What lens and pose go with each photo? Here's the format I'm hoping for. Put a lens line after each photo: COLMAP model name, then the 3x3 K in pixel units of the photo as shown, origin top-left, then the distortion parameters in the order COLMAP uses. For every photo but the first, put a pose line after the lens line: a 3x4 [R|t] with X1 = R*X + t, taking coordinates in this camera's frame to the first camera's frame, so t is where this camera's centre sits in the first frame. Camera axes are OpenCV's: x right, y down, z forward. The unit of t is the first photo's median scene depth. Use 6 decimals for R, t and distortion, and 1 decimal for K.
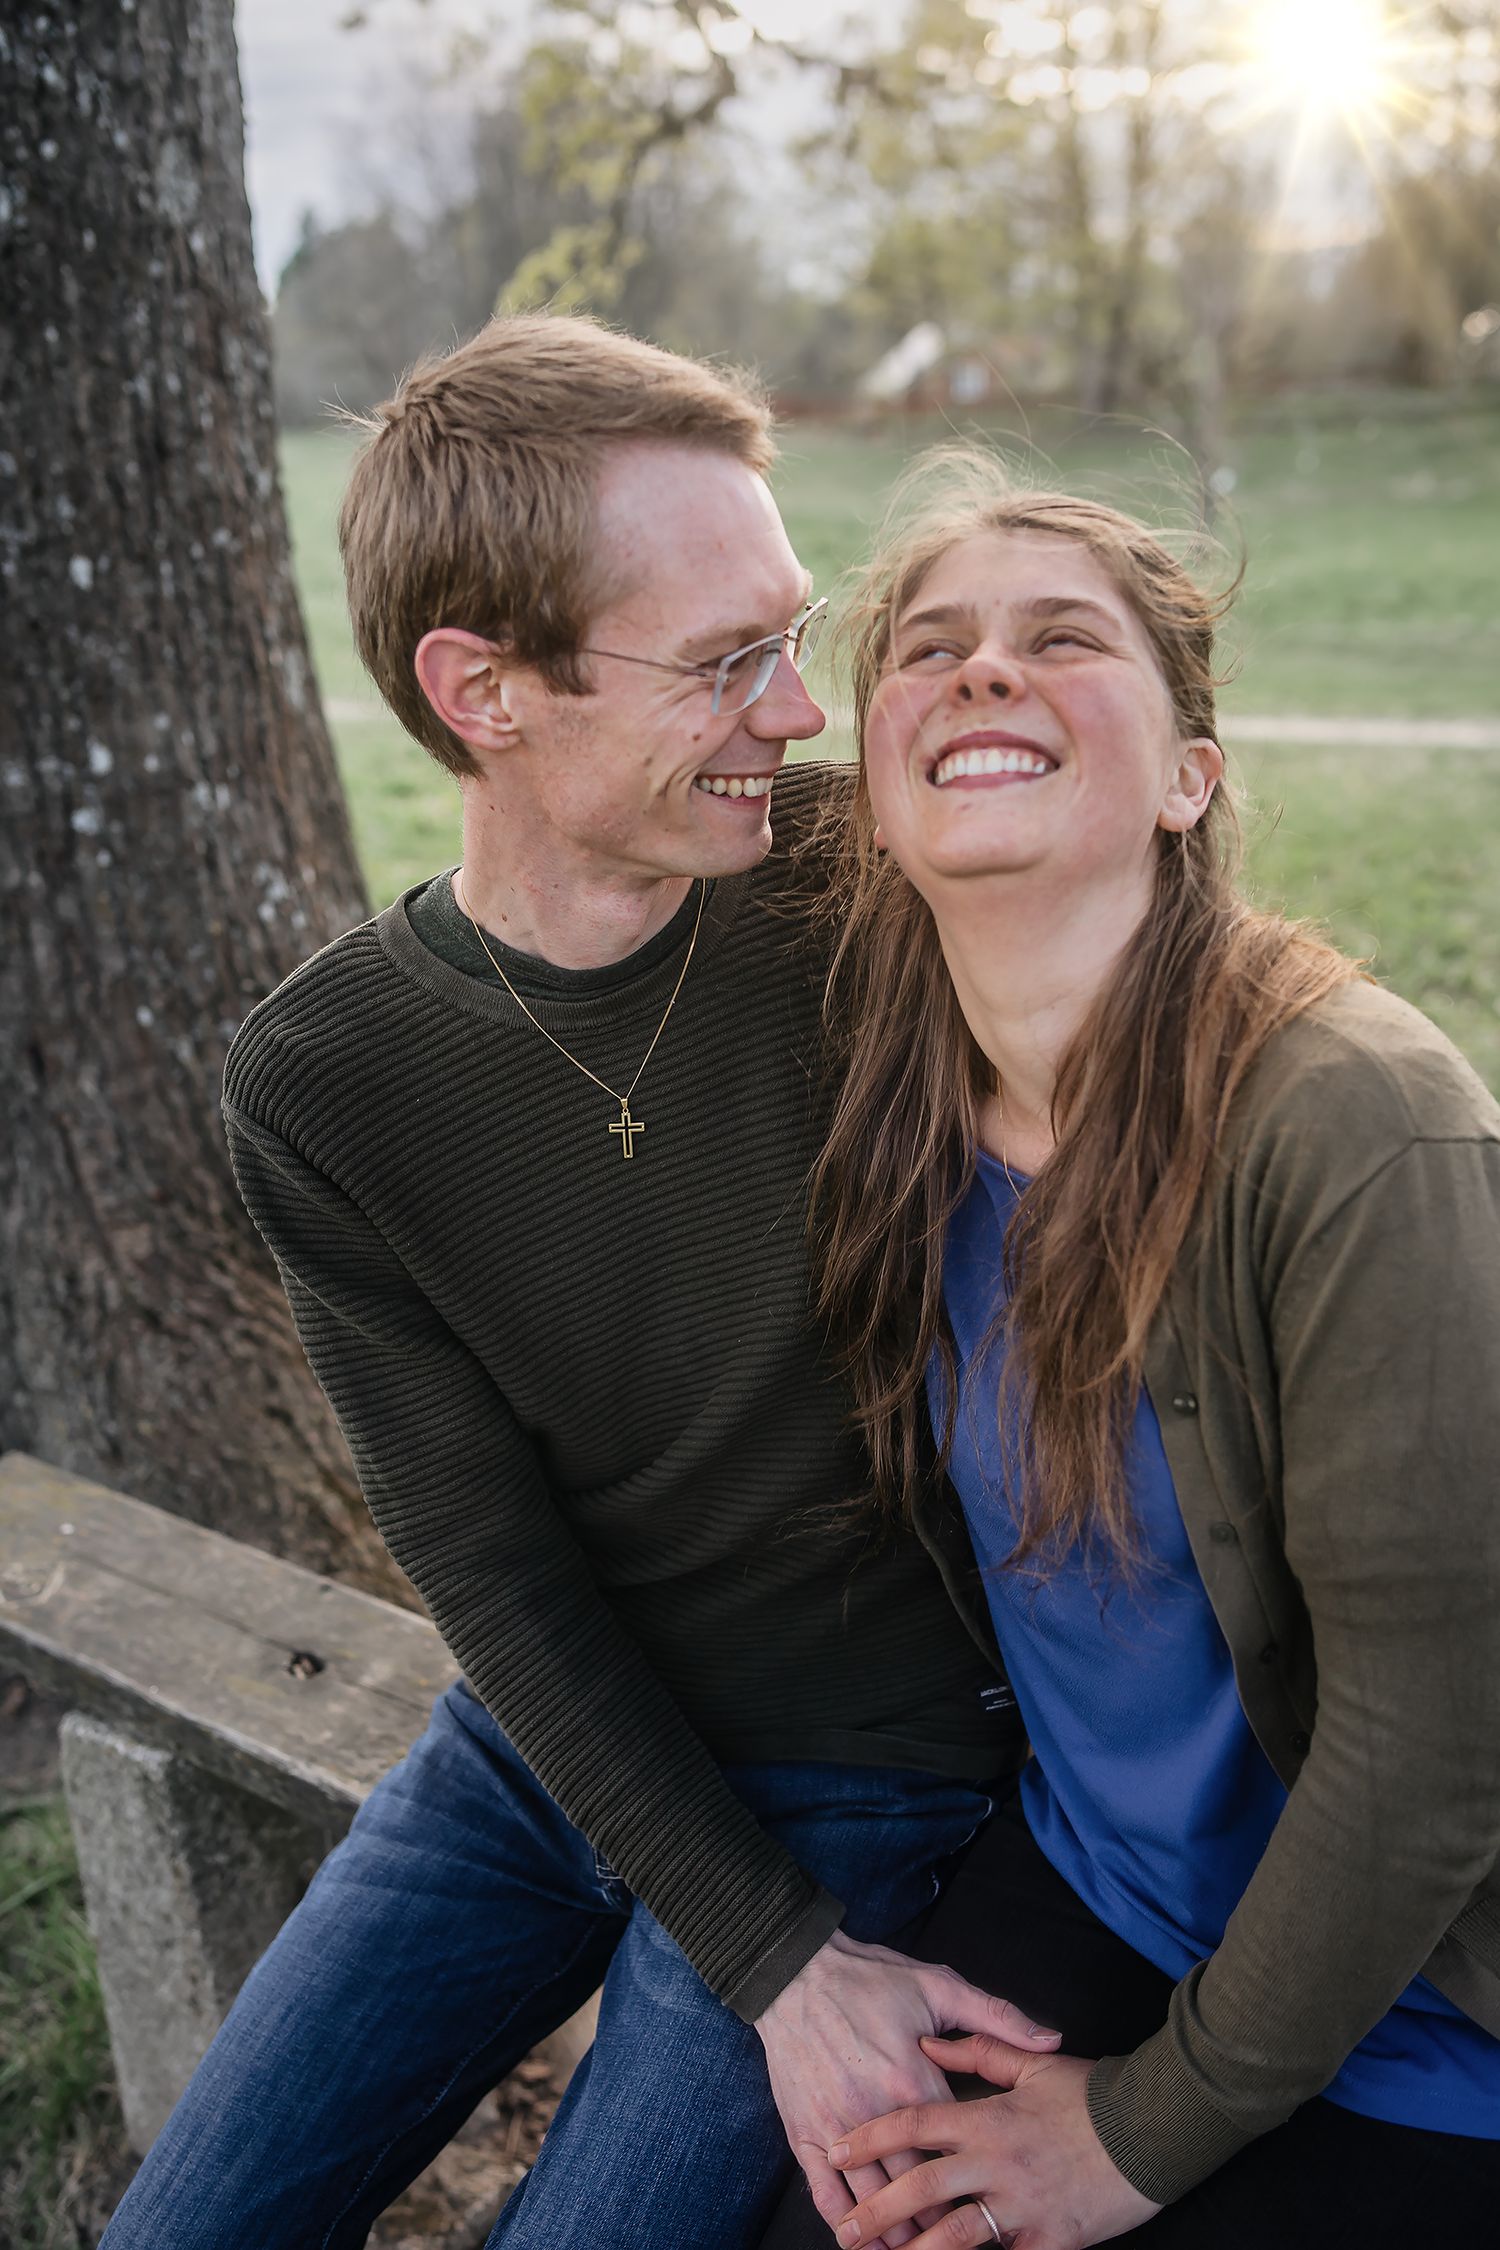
lens RADIAL K [[2166.1, 0, 759.1], [0, 2166.1, 1122.1], [0, 0, 1]] dist [0.005795, 0.000000]
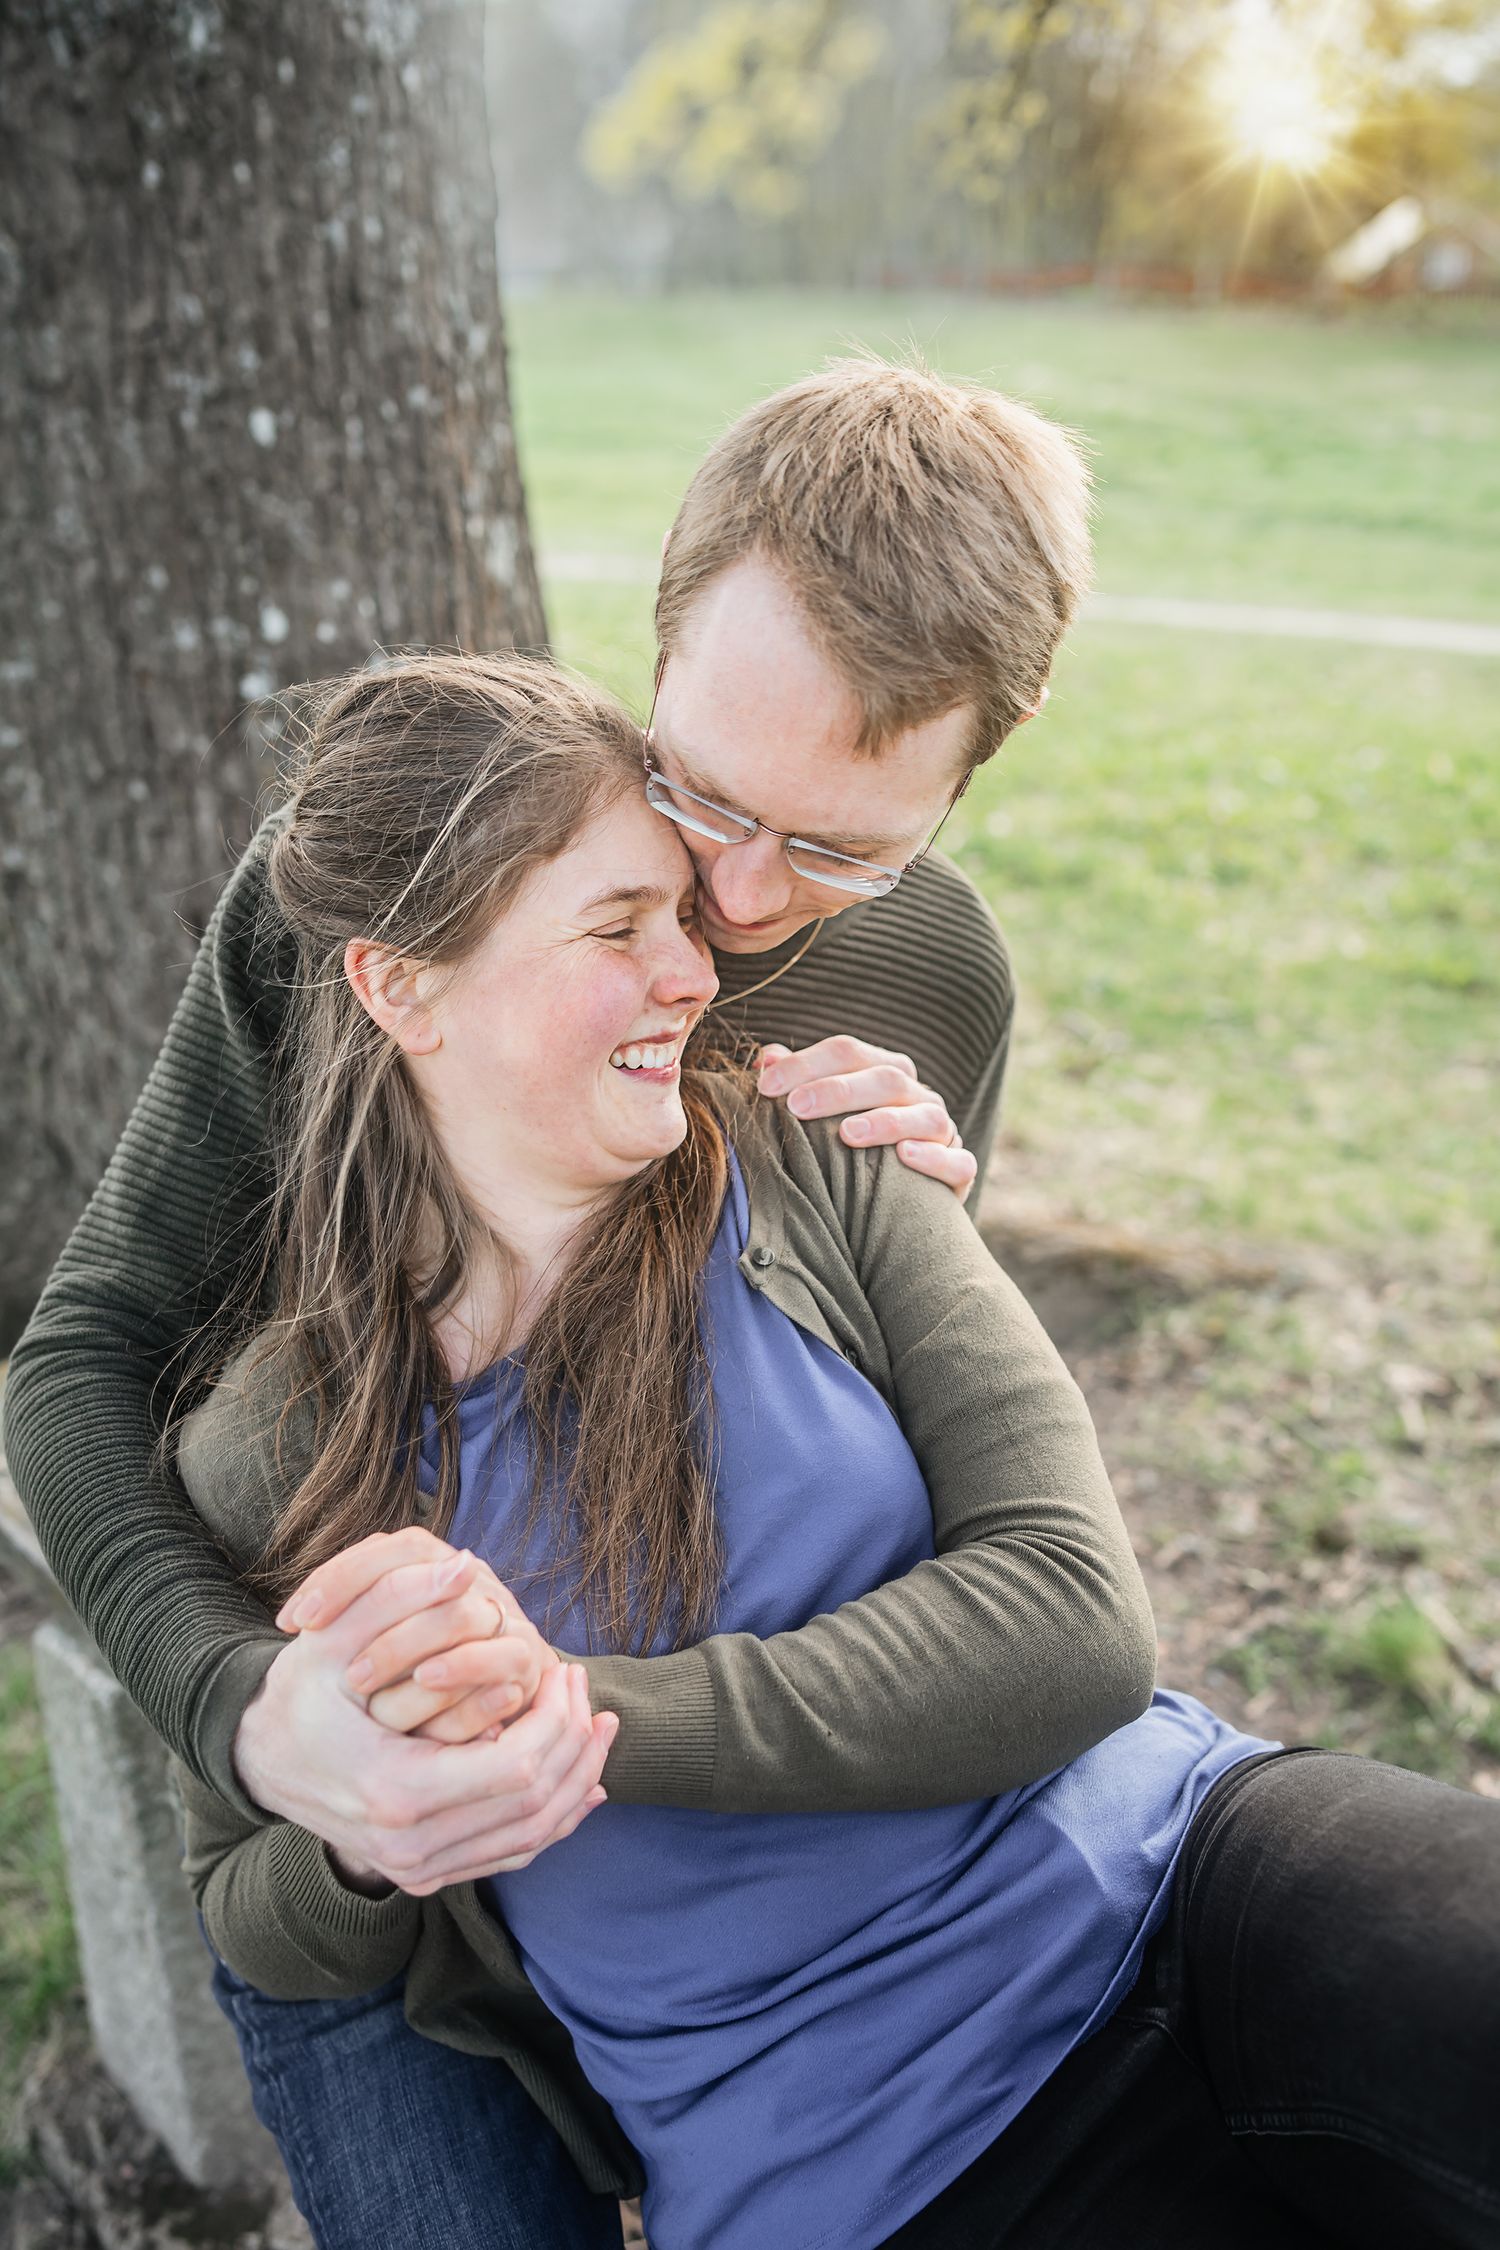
lens RADIAL K [[2166.1, 0, 753.6], [0, 2166.1, 1124.3], [0, 0, 1]] dist [0.005795, 0.000000]
pose [[0.979749, 0.104269, -0.170940, 0.093785], [-0.094707, 0.993498, 0.063191, -0.027867], [0.176417, -0.045723, 0.983253, 0.080363]]
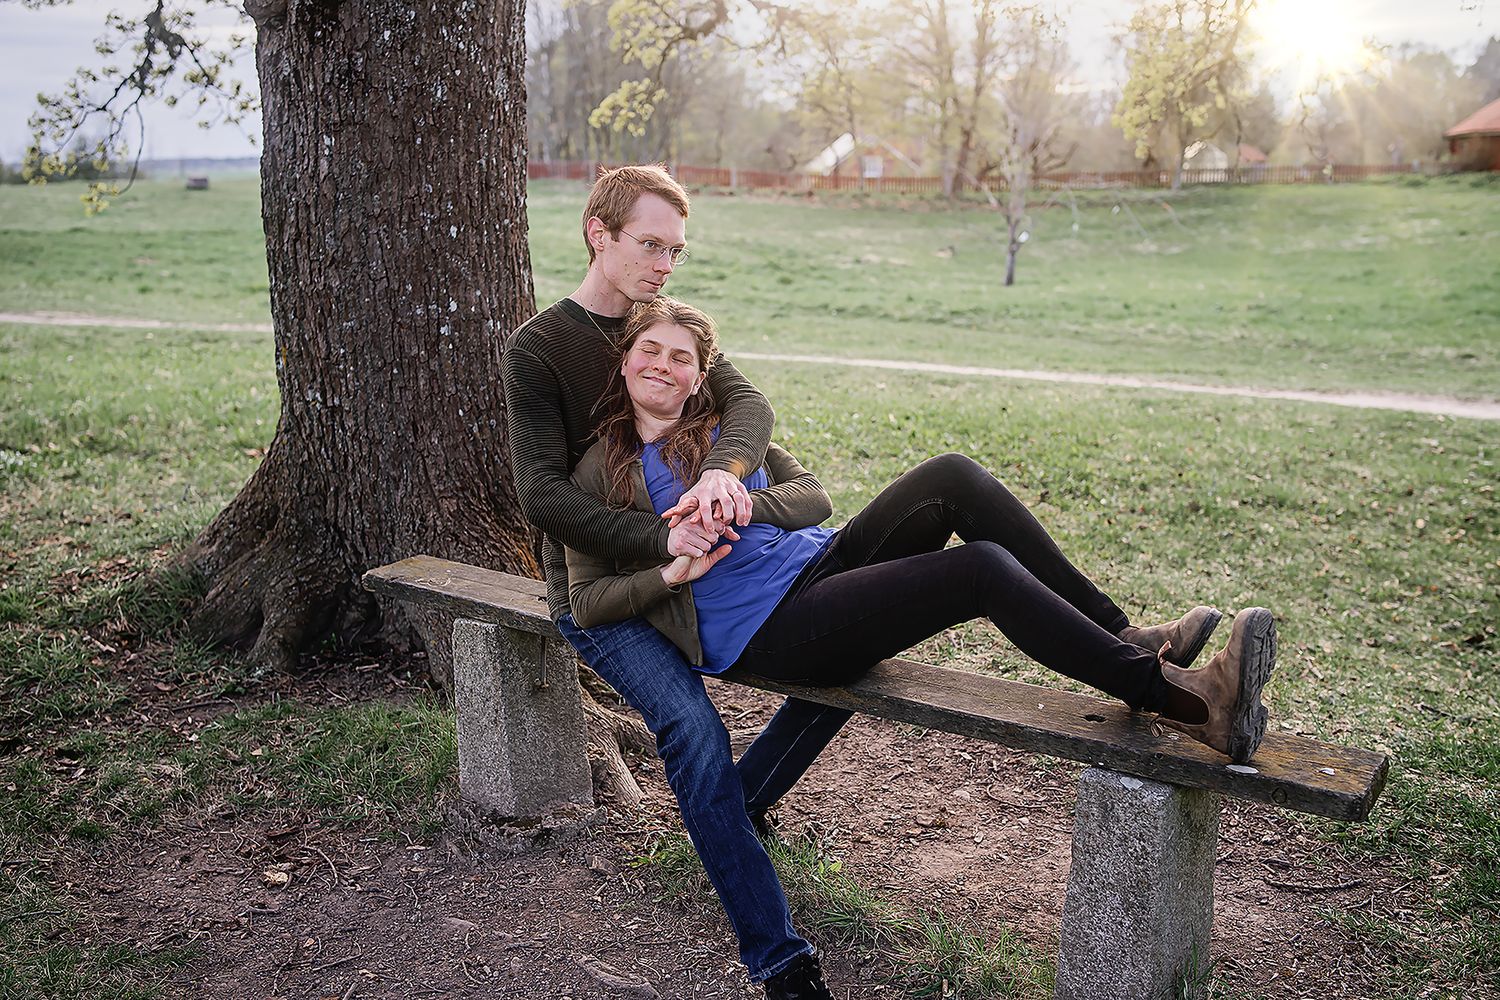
lens RADIAL K [[1444.1, 0, 753.5], [0, 1444.1, 495.0], [0, 0, 1]] dist [0.005795, 0.000000]
pose [[0.998642, 0.047875, 0.020527, 0.015633], [-0.045538, 0.993721, -0.102196, 0.202313], [-0.025291, 0.101122, 0.994552, -0.635518]]
